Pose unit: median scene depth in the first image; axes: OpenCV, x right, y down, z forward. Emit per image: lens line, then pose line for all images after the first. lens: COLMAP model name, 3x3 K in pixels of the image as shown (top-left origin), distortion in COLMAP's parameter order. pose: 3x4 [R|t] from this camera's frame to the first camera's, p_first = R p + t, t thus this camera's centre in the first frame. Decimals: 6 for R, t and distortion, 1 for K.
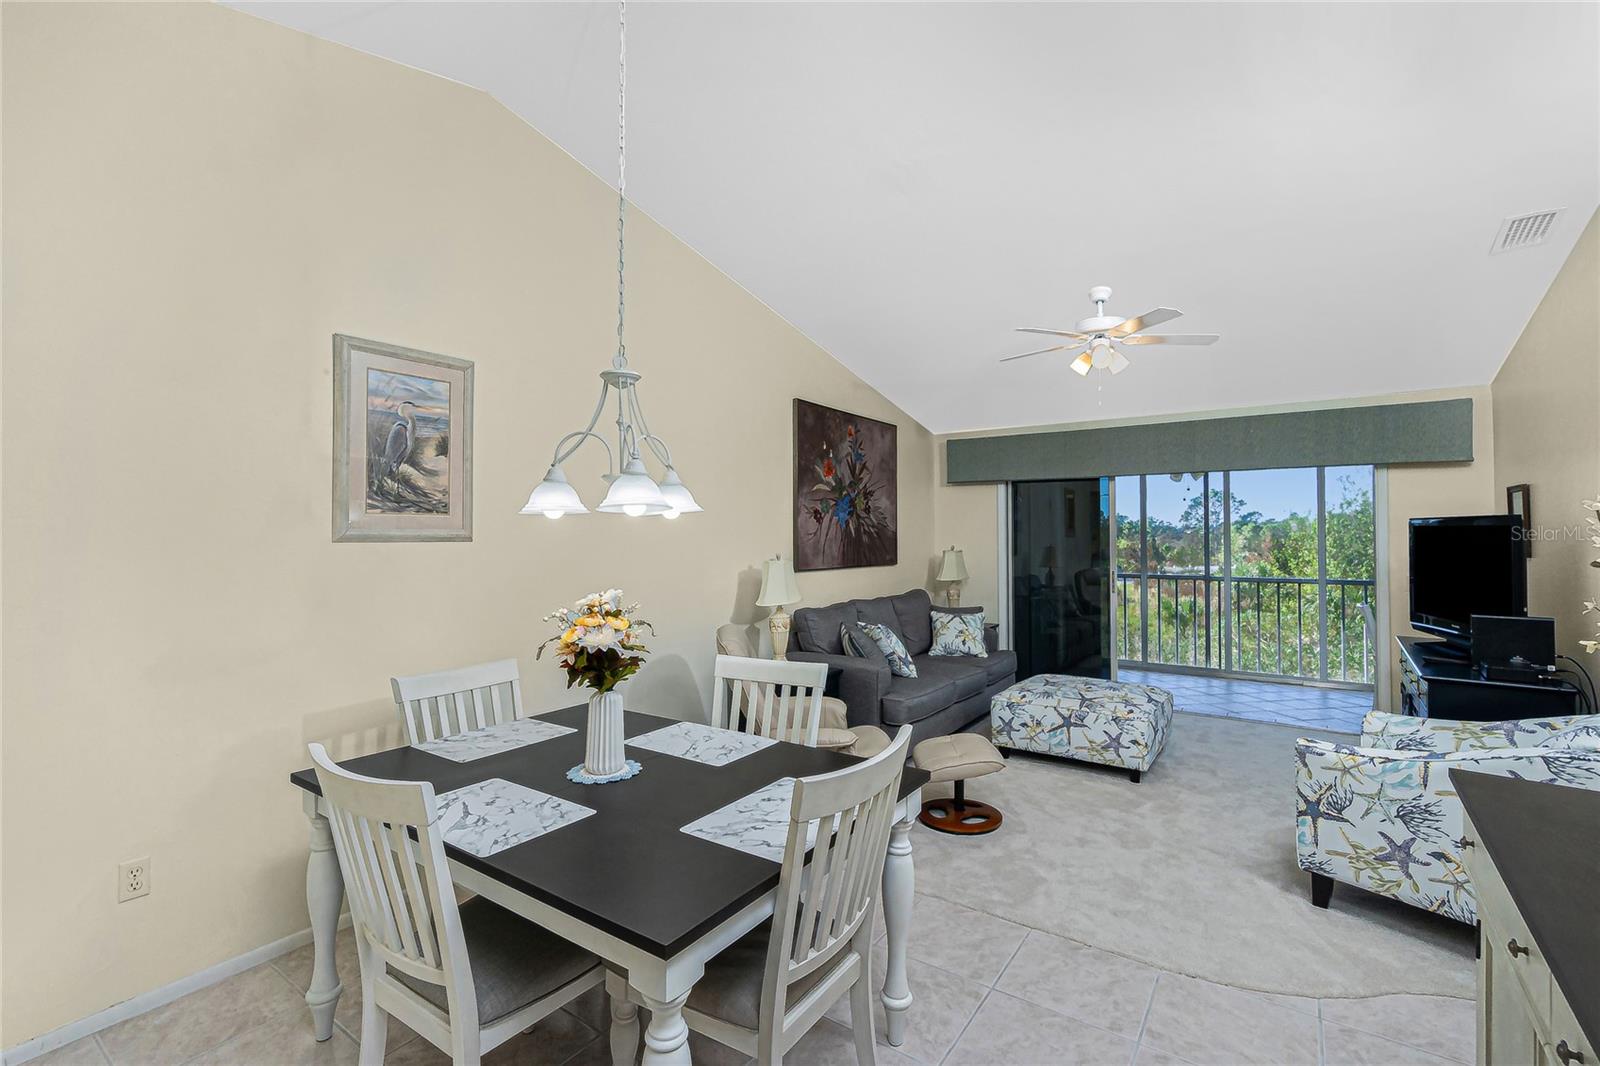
lens RADIAL K [[697.2, 0, 795.6], [0, 697.2, 522.0], [0, 0, 1]] dist [-0.012895, 0.004585]
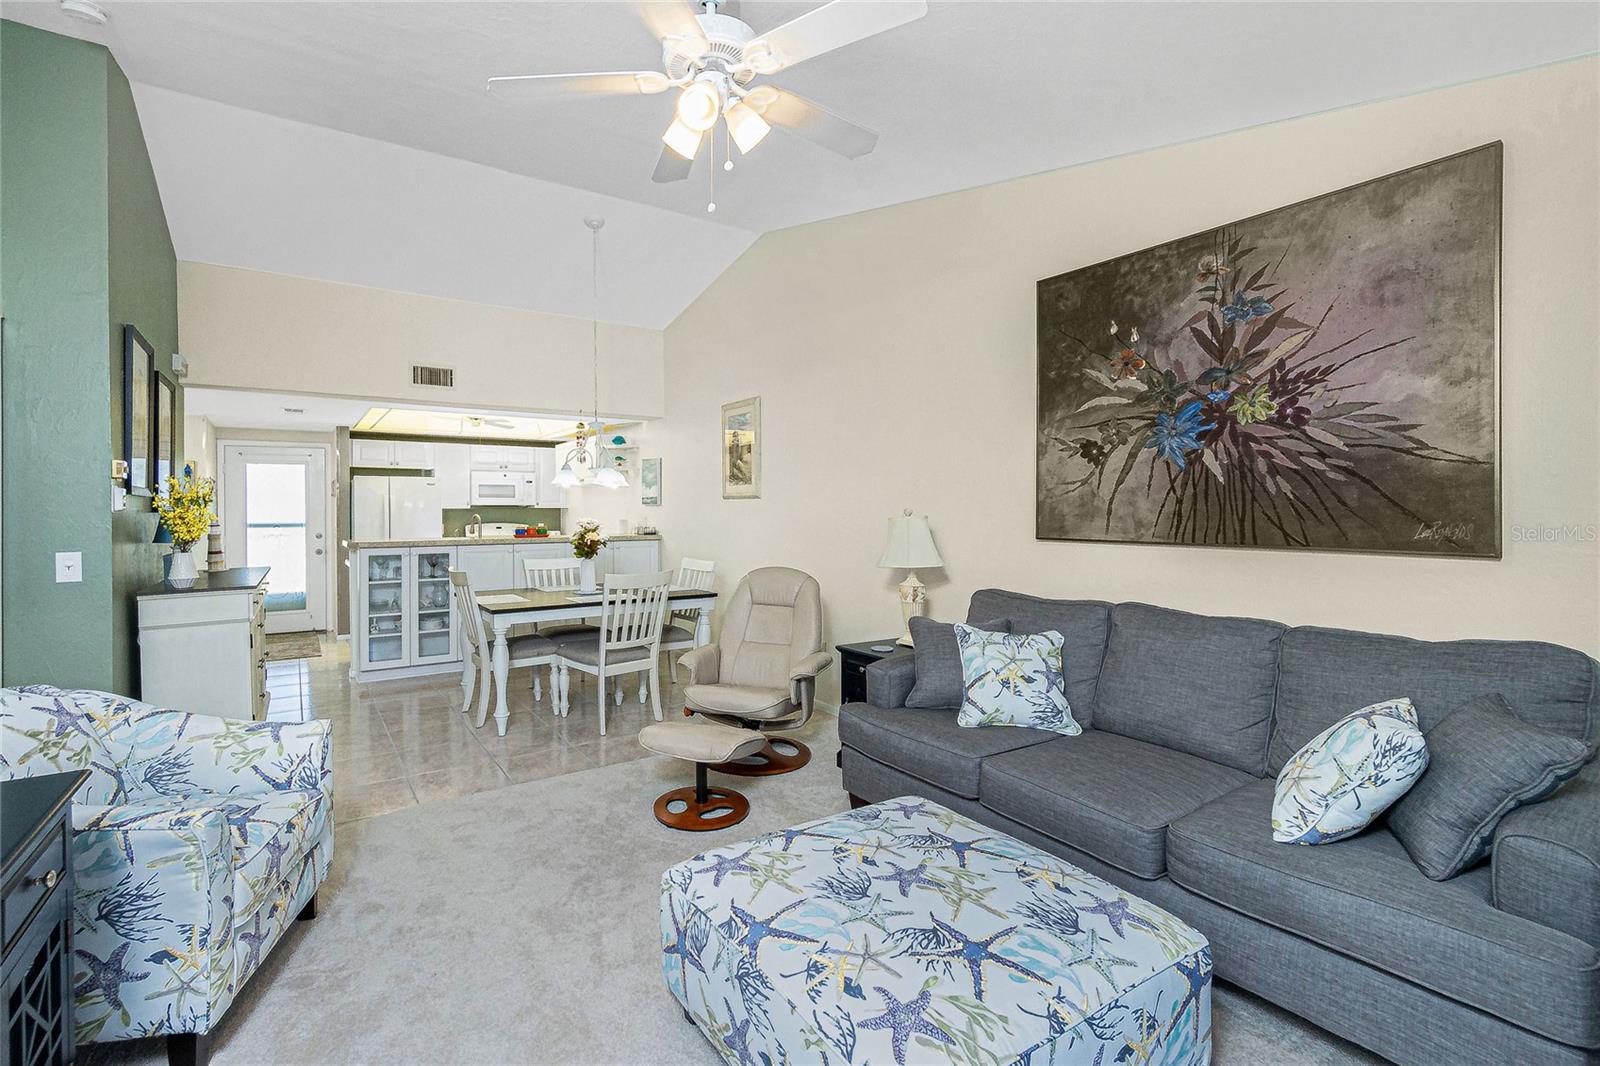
lens RADIAL K [[697.2, 0, 748.6], [0, 697.2, 523.2], [0, 0, 1]] dist [-0.012895, 0.004585]
pose [[-0.362005, 0.020569, -0.931949, 0.877339], [0.021537, 0.999674, 0.013698, 0.047950], [0.931927, -0.015112, -0.362330, 1.178900]]
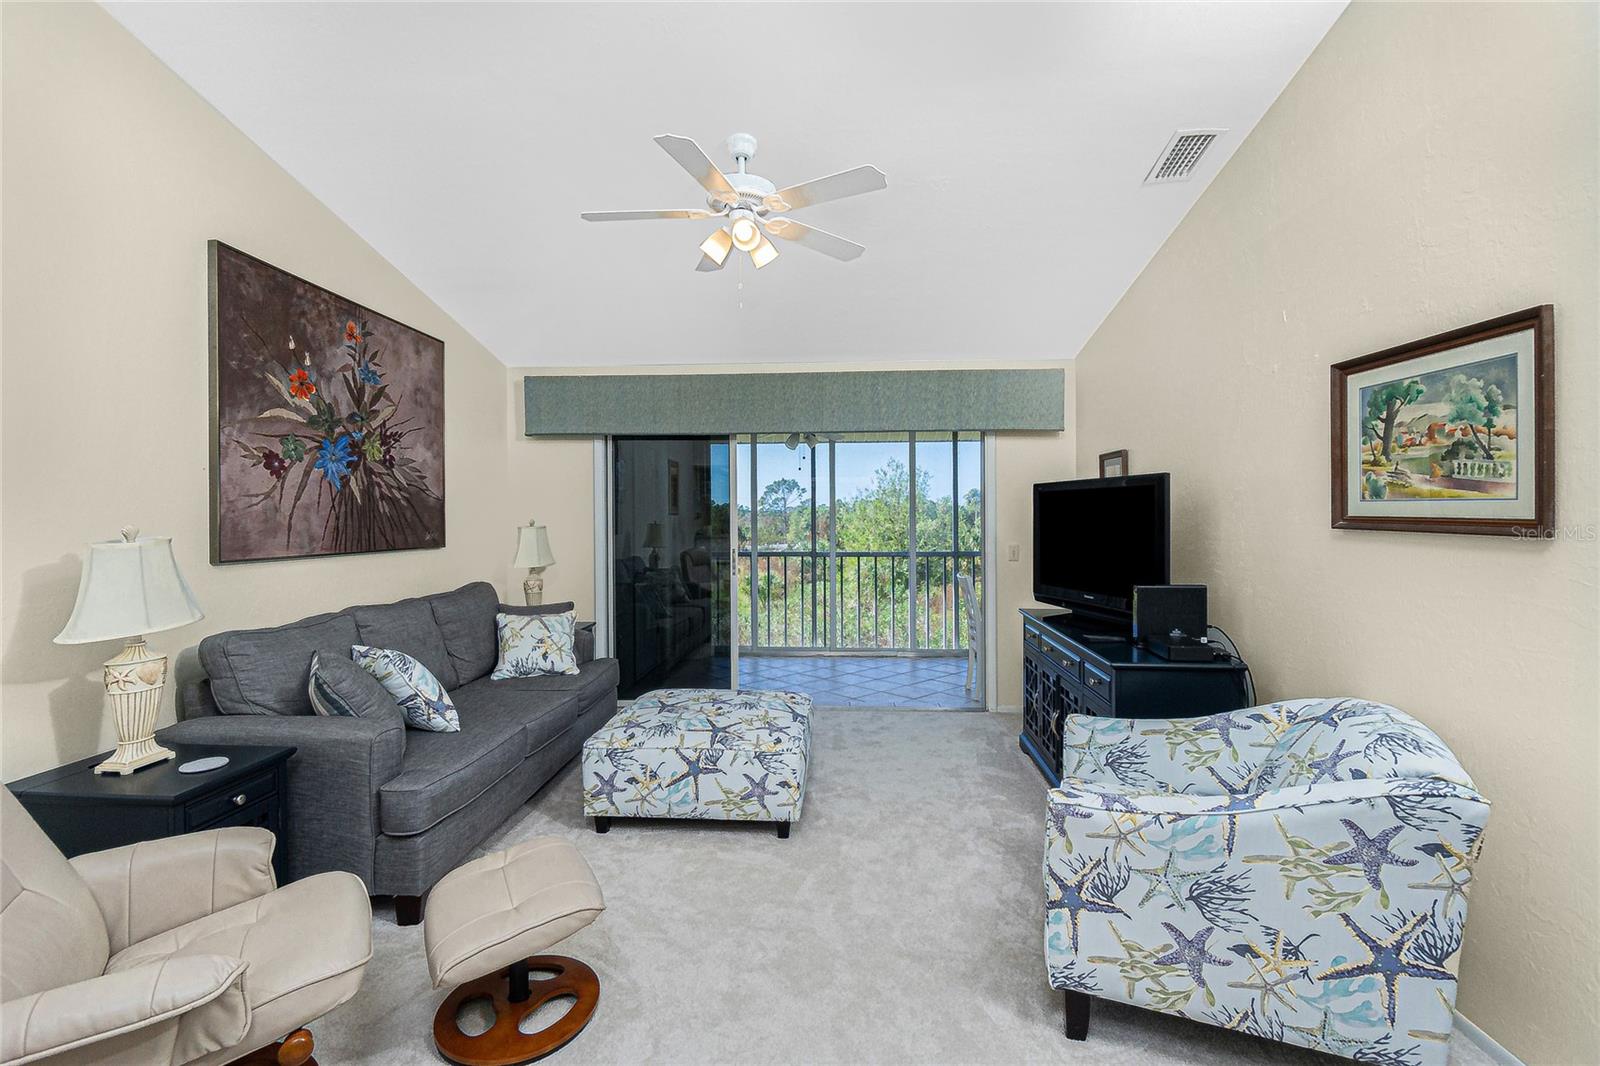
lens RADIAL K [[697.2, 0, 794.7], [0, 697.2, 521.0], [0, 0, 1]] dist [-0.012895, 0.004585]
pose [[0.847867, -0.005954, 0.530175, 0.114211], [-0.005682, 0.999777, 0.020314, 0.029462], [-0.530178, -0.020236, 0.847645, 0.377049]]
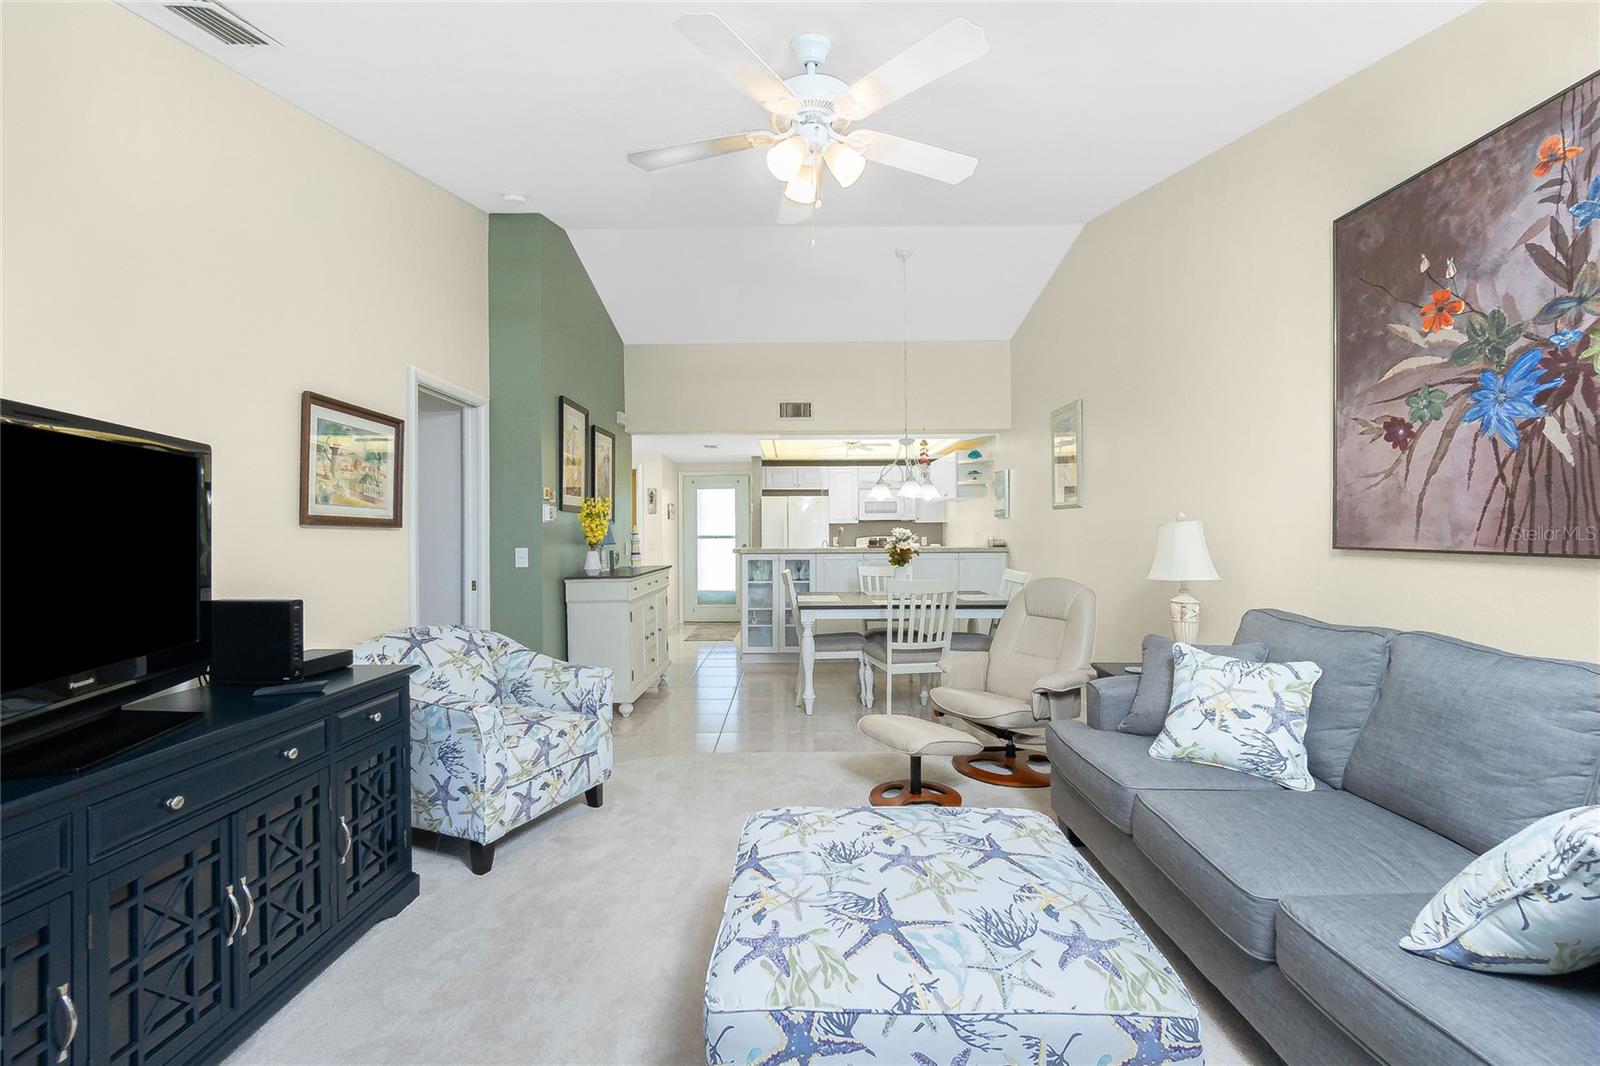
lens RADIAL K [[697.2, 0, 807.6], [0, 697.2, 538.3], [0, 0, 1]] dist [-0.012895, 0.004585]
pose [[-0.803503, 0.014534, -0.595124, 0.765098], [0.019609, 0.999806, -0.002059, 0.067019], [0.594978, -0.013324, -0.803631, 1.419987]]
